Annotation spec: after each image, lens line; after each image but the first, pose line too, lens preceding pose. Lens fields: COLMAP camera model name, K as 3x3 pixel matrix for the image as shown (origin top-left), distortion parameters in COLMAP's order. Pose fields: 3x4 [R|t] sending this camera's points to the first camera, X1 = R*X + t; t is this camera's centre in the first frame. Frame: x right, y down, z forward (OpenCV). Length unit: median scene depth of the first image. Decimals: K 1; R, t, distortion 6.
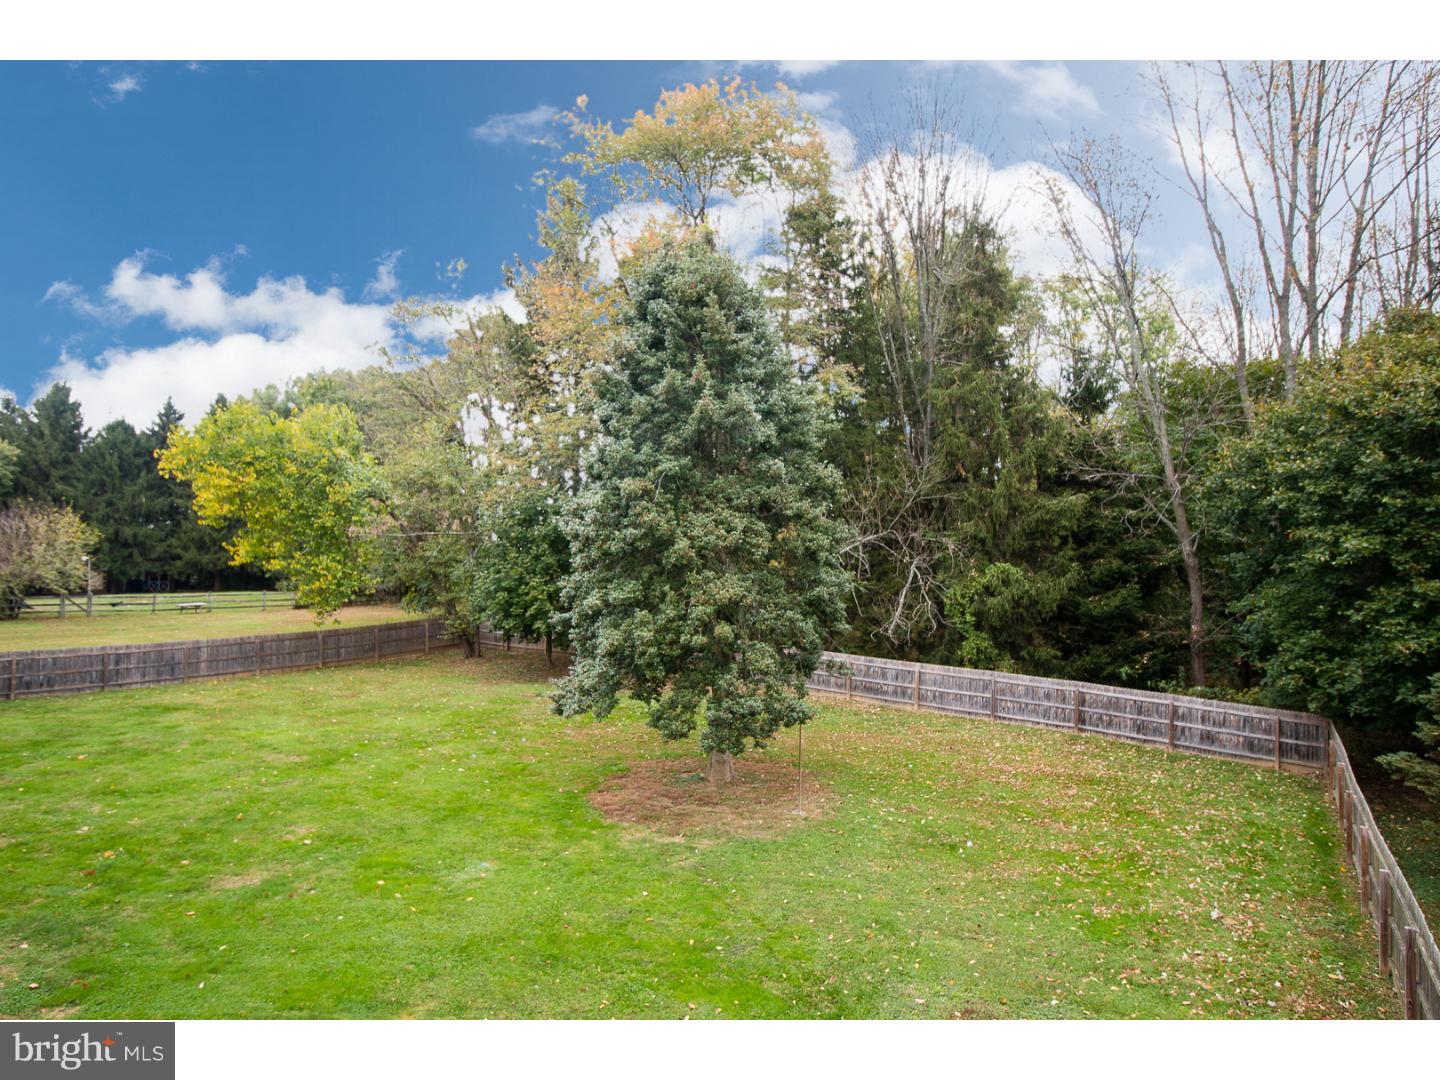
lens RADIAL K [[821.0, 0, 720.0], [0, 821.0, 540.0], [0, 0, 1]] dist [0.001131, -0.002754]
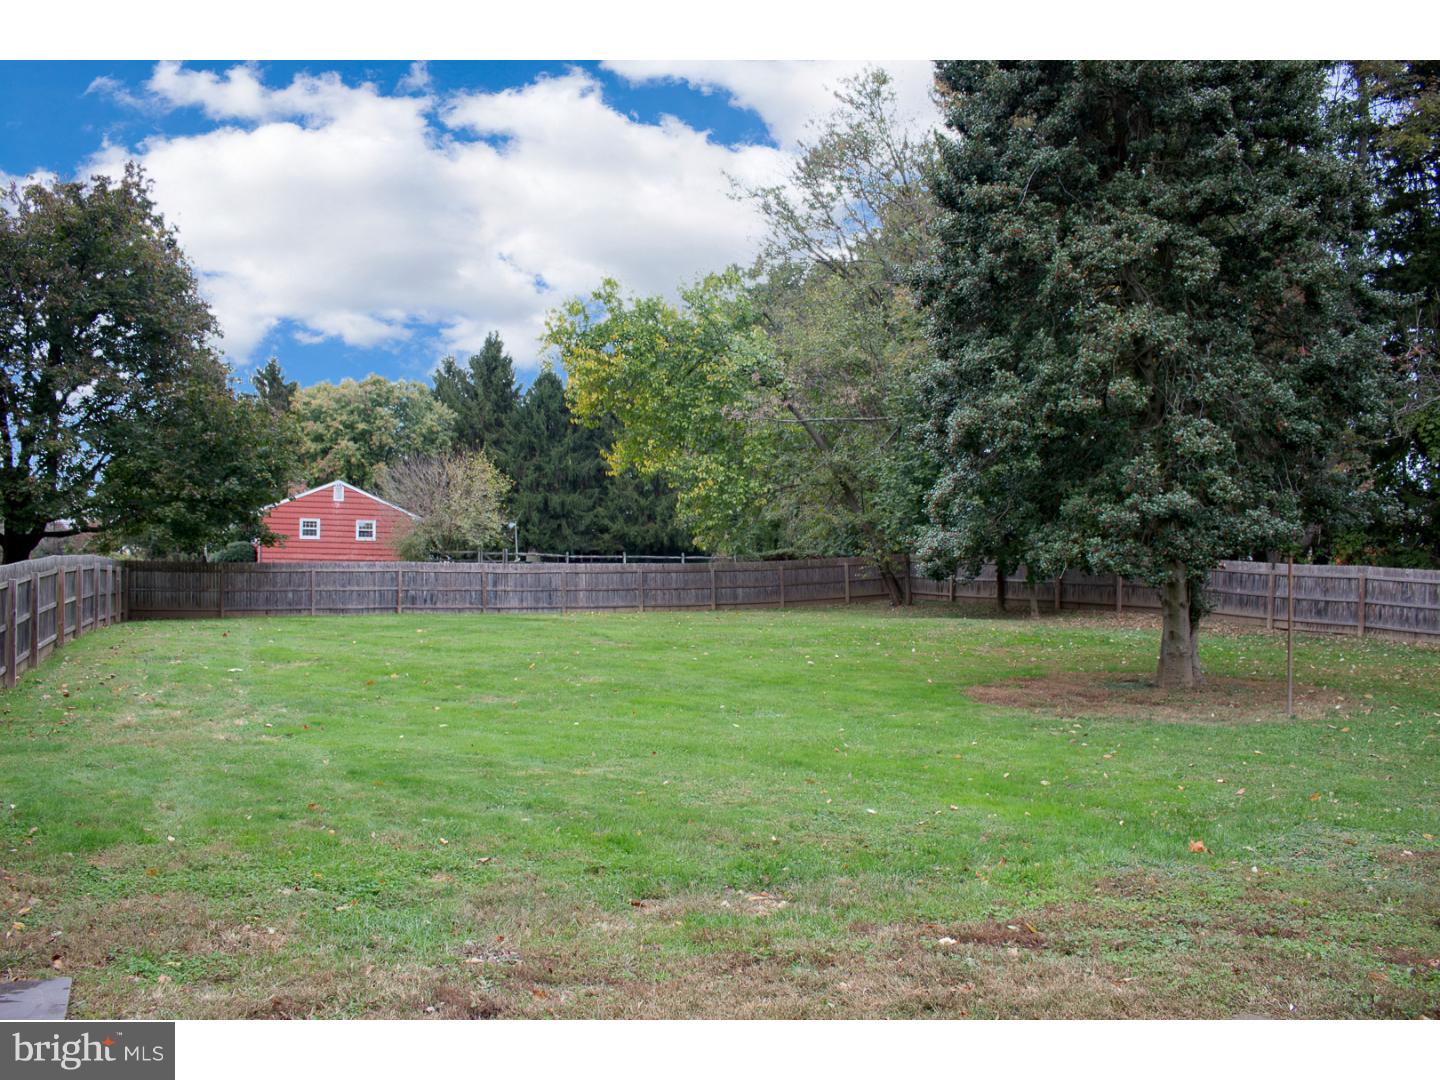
lens RADIAL K [[1166.3, 0, 720.0], [0, 1166.3, 540.0], [0, 0, 1]] dist [-0.103010, -0.001462]
pose [[0.879024, -0.012420, -0.476615, 0.062952], [0.022113, 0.999647, 0.014734, 0.087307], [0.476264, -0.023491, 0.878988, 0.028131]]
